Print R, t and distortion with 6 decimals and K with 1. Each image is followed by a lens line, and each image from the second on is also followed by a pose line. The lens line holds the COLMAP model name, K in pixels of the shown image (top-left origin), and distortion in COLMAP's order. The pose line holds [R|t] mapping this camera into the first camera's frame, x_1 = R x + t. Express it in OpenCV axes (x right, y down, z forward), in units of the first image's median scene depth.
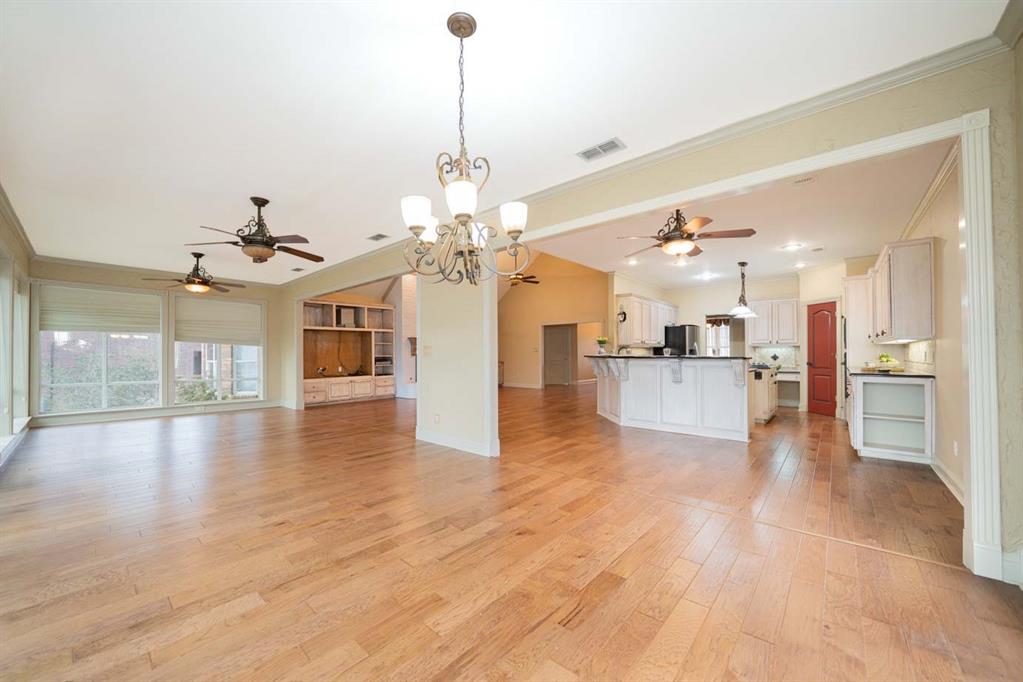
lens RADIAL K [[383.9, 0, 509.0], [0, 383.9, 348.9], [0, 0, 1]] dist [-0.009132, 0.000218]
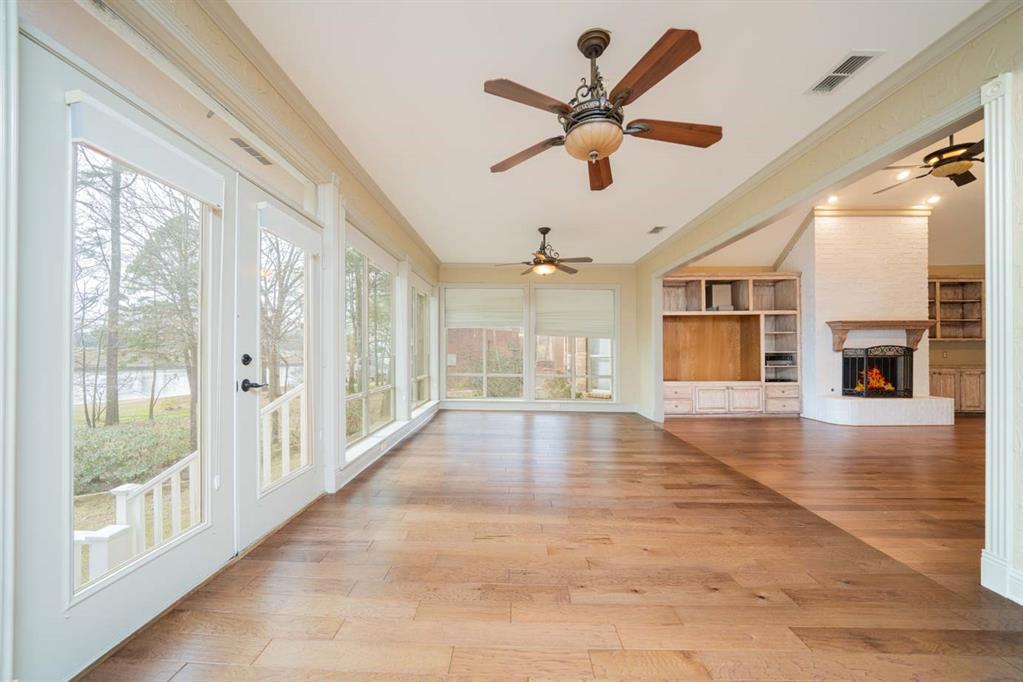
lens RADIAL K [[383.9, 0, 503.7], [0, 383.9, 346.5], [0, 0, 1]] dist [-0.009132, 0.000218]
pose [[0.644876, 0.001770, -0.764285, -0.155438], [0.007176, 0.999939, 0.008370, 0.001025], [0.764253, -0.010882, 0.644824, 0.261591]]
